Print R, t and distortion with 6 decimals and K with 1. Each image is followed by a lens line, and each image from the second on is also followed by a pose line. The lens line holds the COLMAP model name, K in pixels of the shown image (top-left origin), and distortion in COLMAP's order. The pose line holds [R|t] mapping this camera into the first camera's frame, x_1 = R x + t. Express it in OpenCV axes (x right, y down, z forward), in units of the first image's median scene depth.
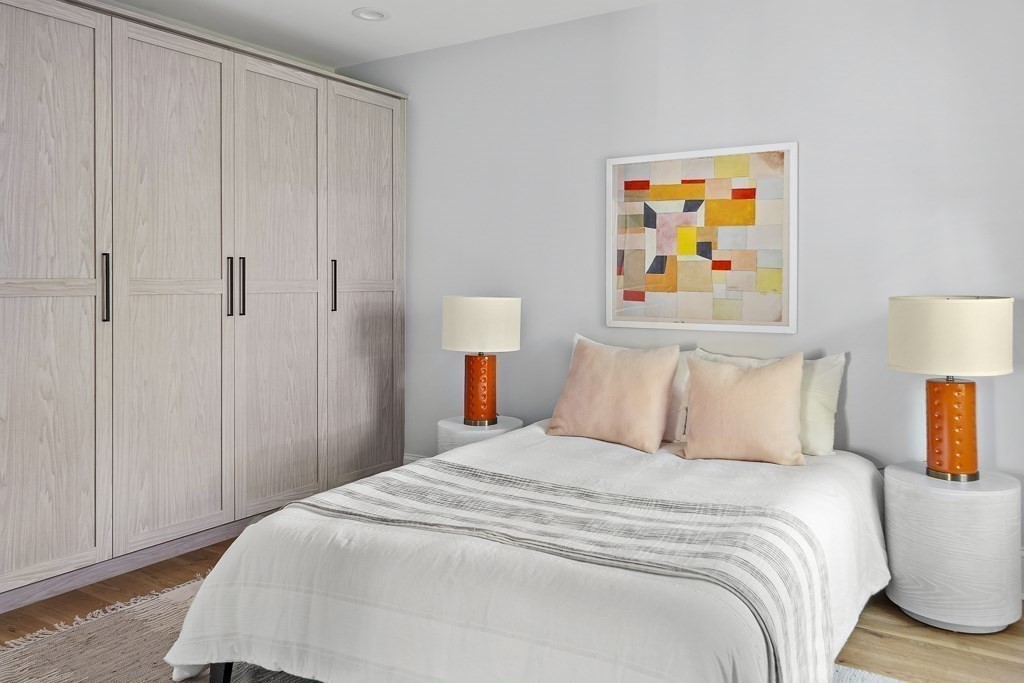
lens RADIAL K [[807.8, 0, 498.0], [0, 807.8, 319.6], [0, 0, 1]] dist [0.008081, 0.004080]
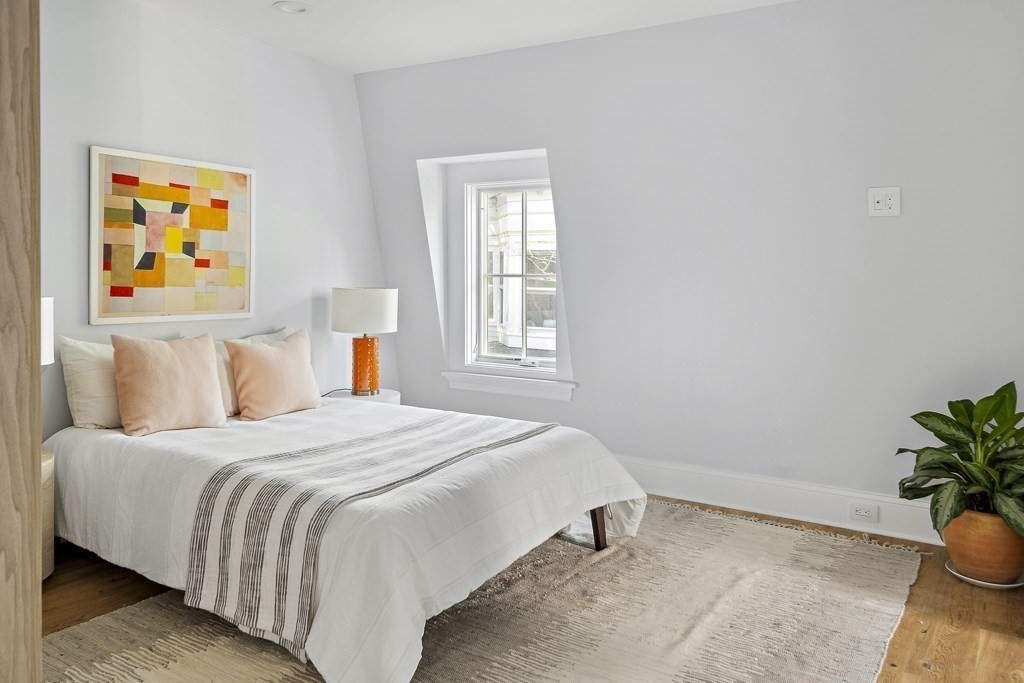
lens RADIAL K [[807.8, 0, 511.0], [0, 807.8, 342.3], [0, 0, 1]] dist [0.008081, 0.004080]
pose [[-0.022944, -0.079929, 0.996536, -0.871413], [0.044560, 0.995726, 0.080890, -0.027809], [-0.998743, 0.046262, -0.019285, 0.571892]]
